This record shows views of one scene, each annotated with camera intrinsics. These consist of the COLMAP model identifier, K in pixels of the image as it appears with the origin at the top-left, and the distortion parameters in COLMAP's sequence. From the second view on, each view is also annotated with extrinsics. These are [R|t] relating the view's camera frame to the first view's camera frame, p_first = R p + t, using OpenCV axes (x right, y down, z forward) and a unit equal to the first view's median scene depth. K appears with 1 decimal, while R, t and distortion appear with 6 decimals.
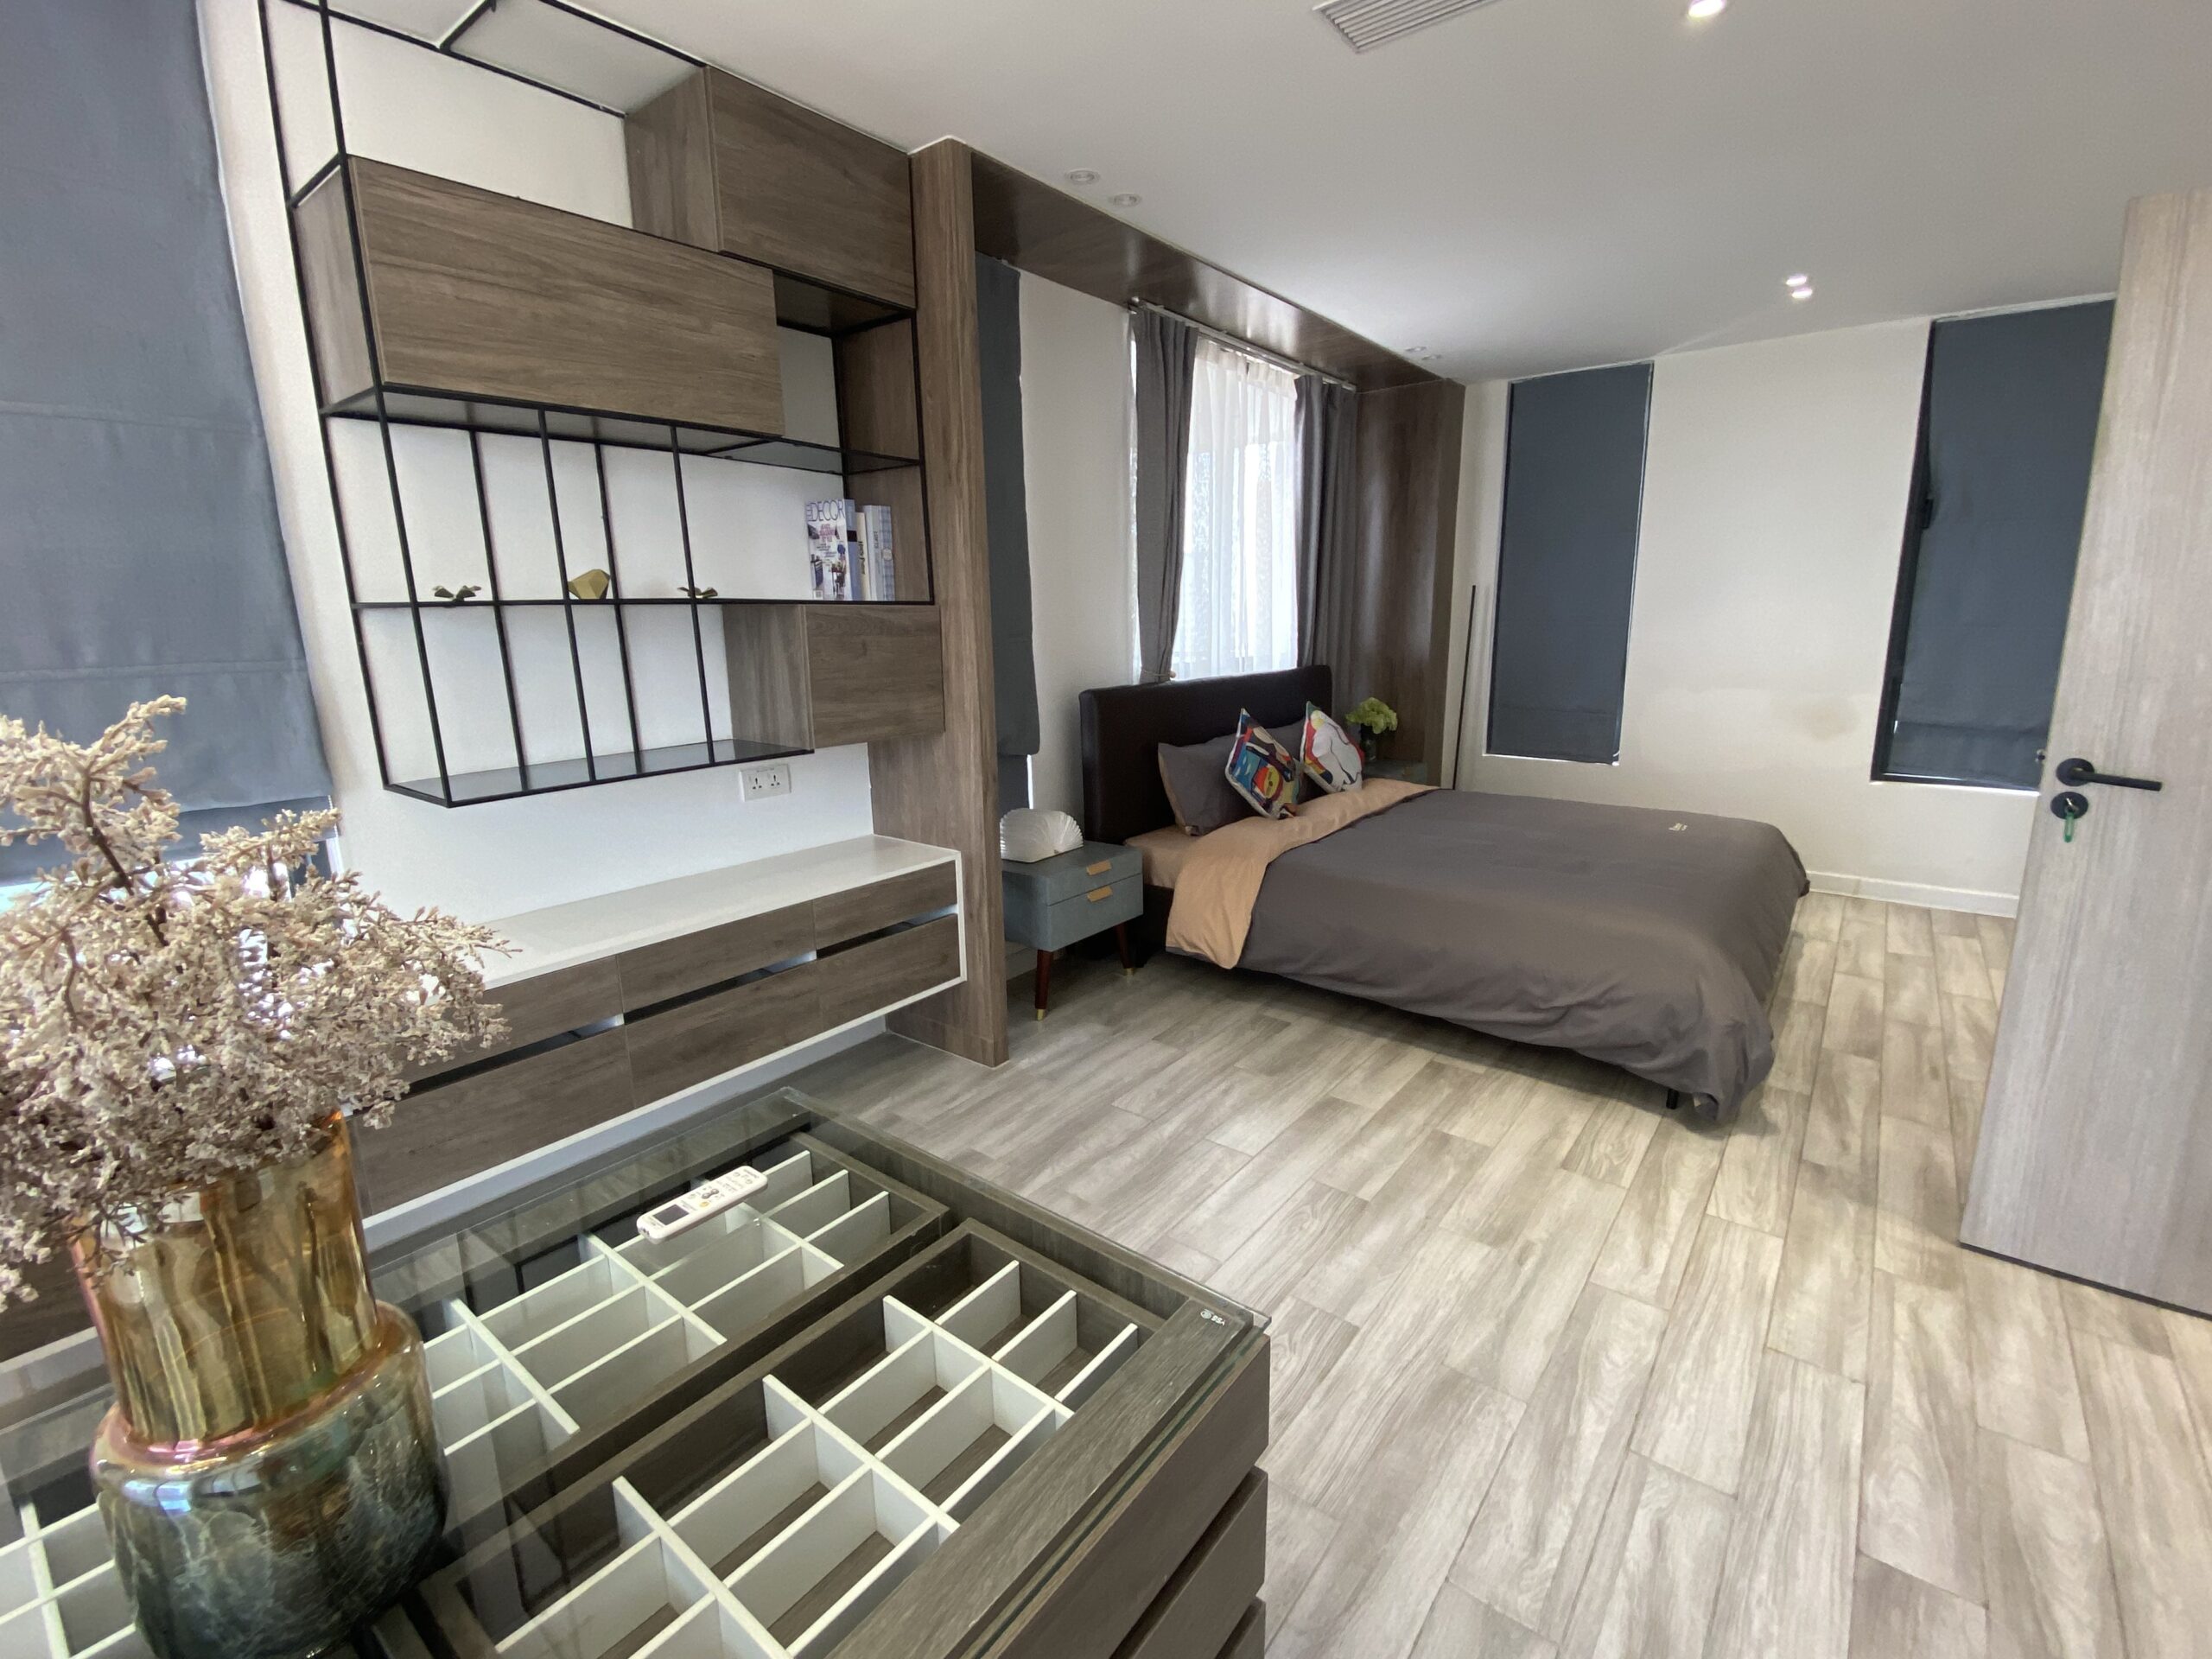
lens RADIAL K [[960.7, 0, 1106.0], [0, 960.7, 829.5], [0, 0, 1]] dist [0.027993, -0.020729]
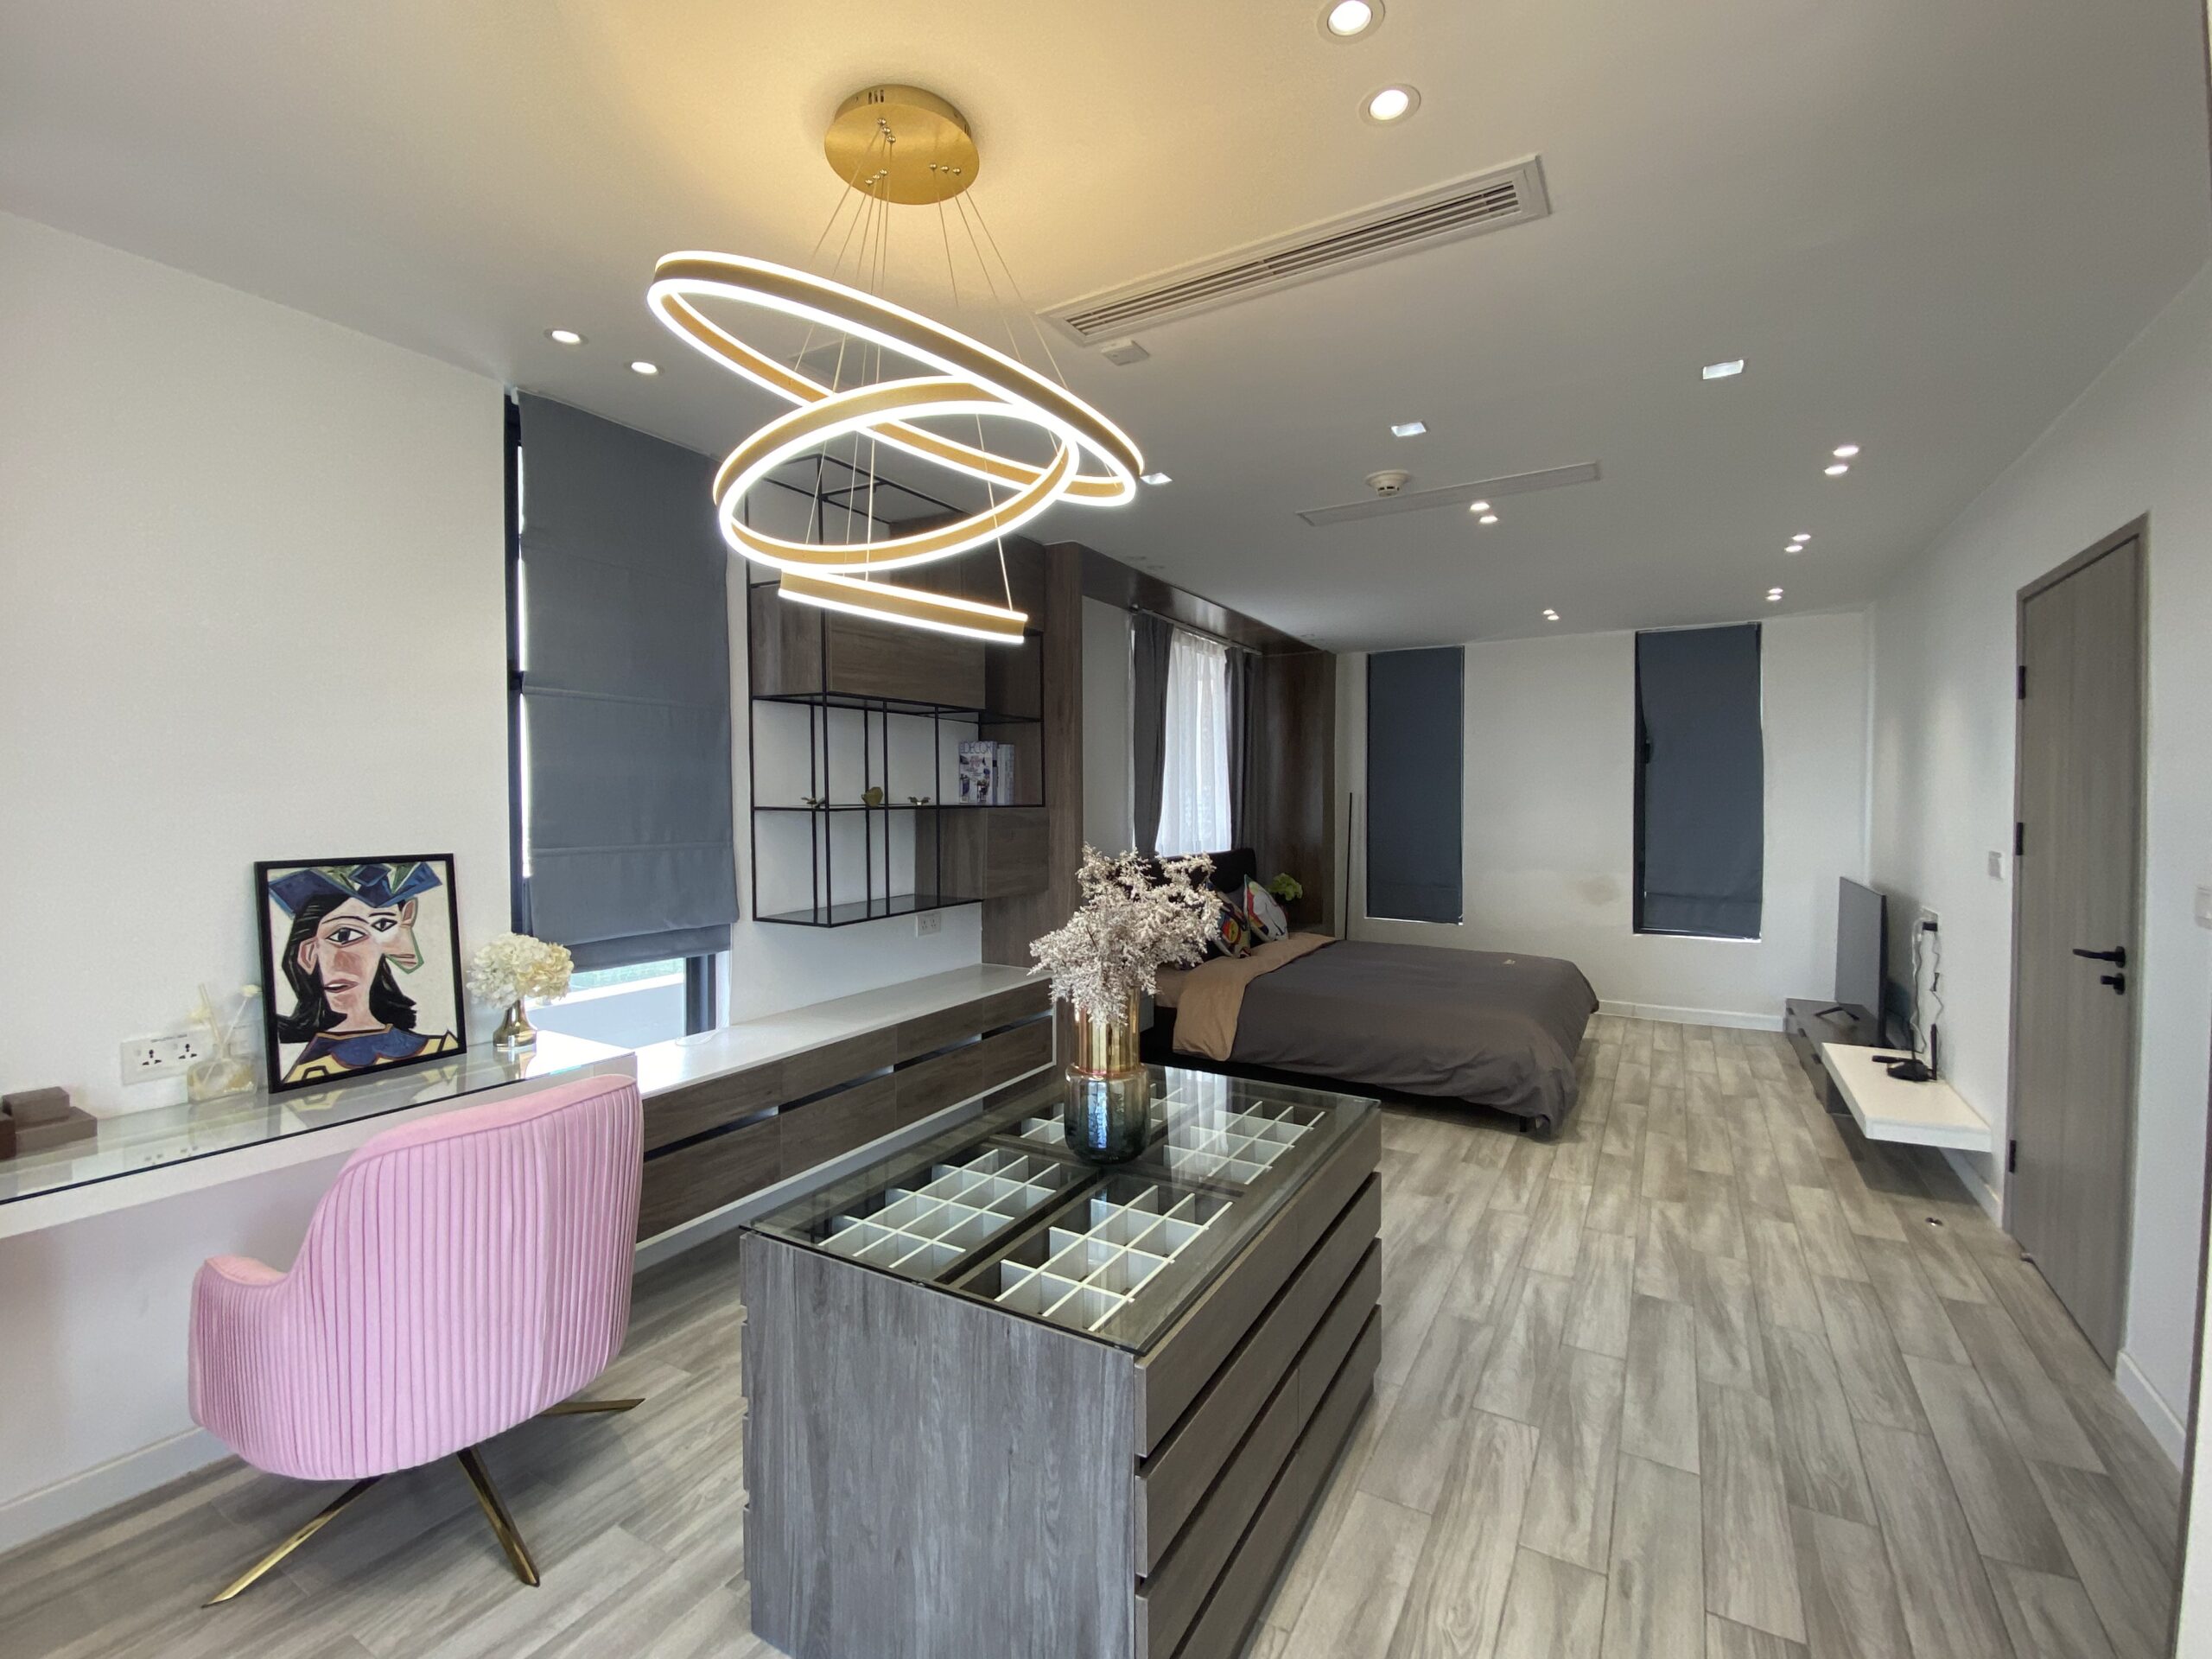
lens RADIAL K [[974.2, 0, 1106.0], [0, 974.2, 829.5], [0, 0, 1]] dist [0.066612, -0.040394]
pose [[0.988356, 0.012321, 0.151662, -0.340280], [0.016158, 0.982583, -0.185119, 0.096947], [-0.151302, 0.185414, 0.970943, -0.555393]]
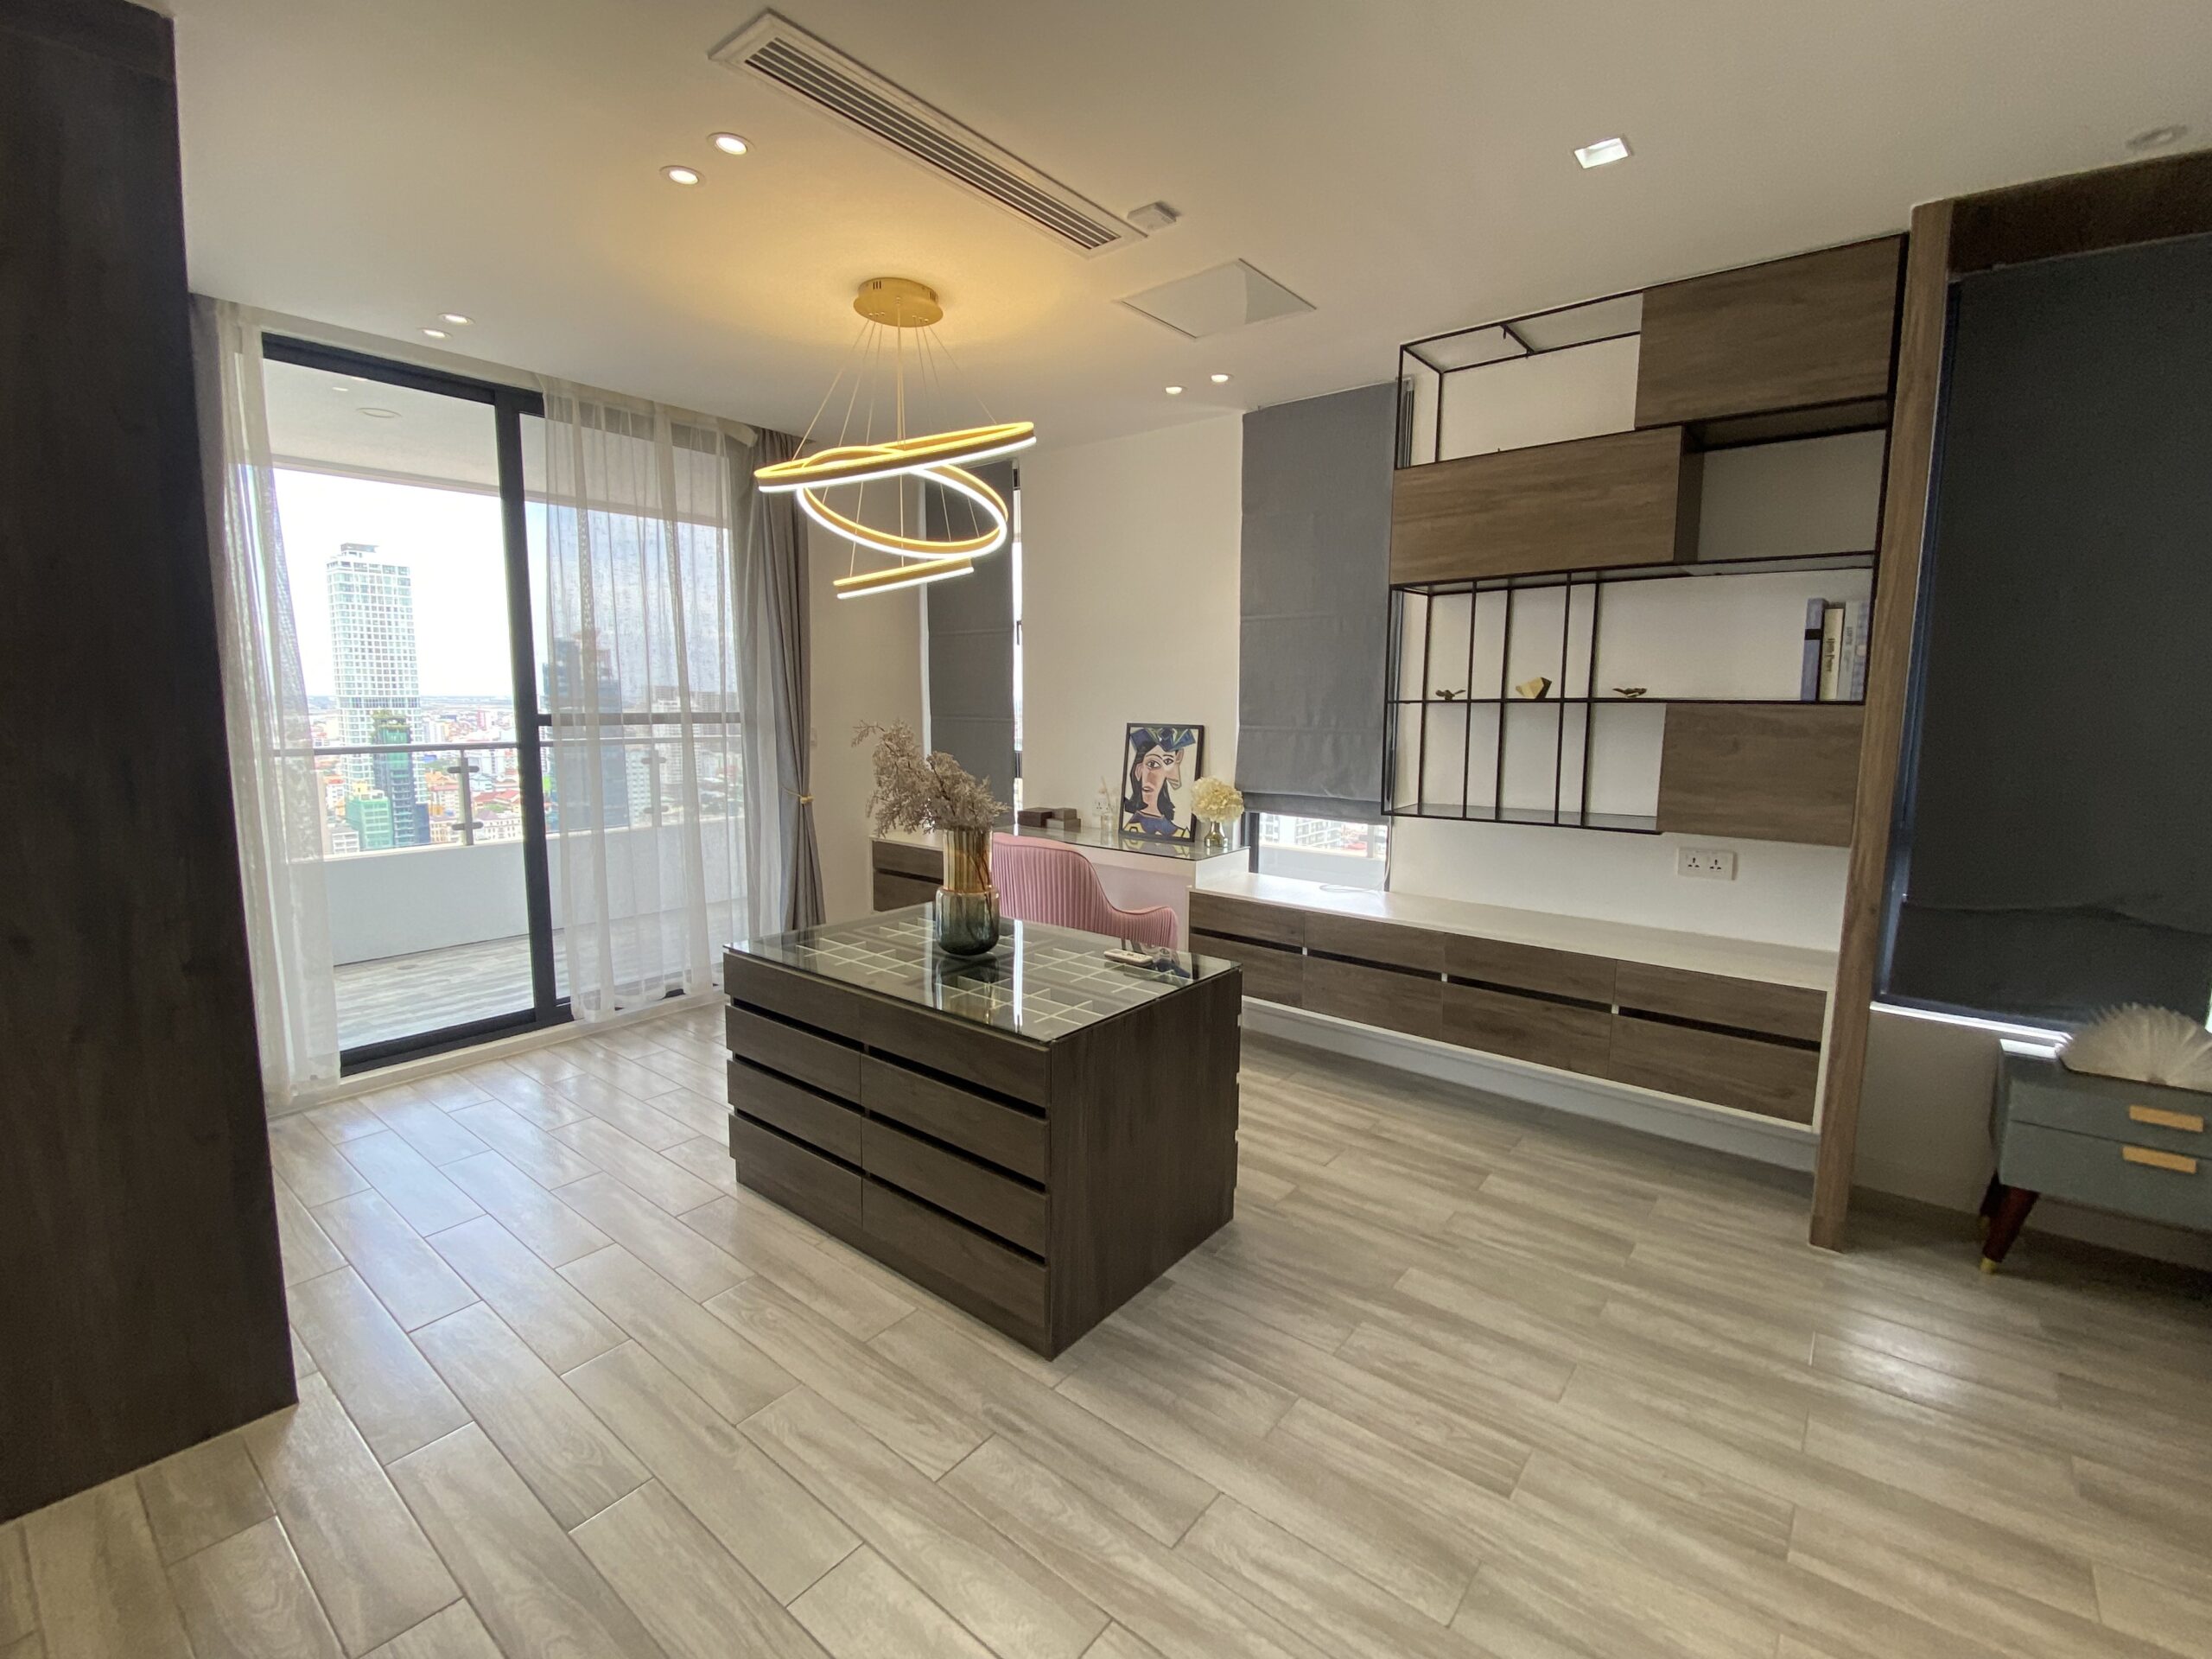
lens RADIAL K [[974.2, 0, 1106.0], [0, 974.2, 829.5], [0, 0, 1]] dist [0.066612, -0.040394]
pose [[-0.002920, 0.152134, -0.988356, 0.793019], [-0.222094, 0.963577, 0.148976, -0.109929], [0.975021, 0.219943, 0.030975, 0.329637]]
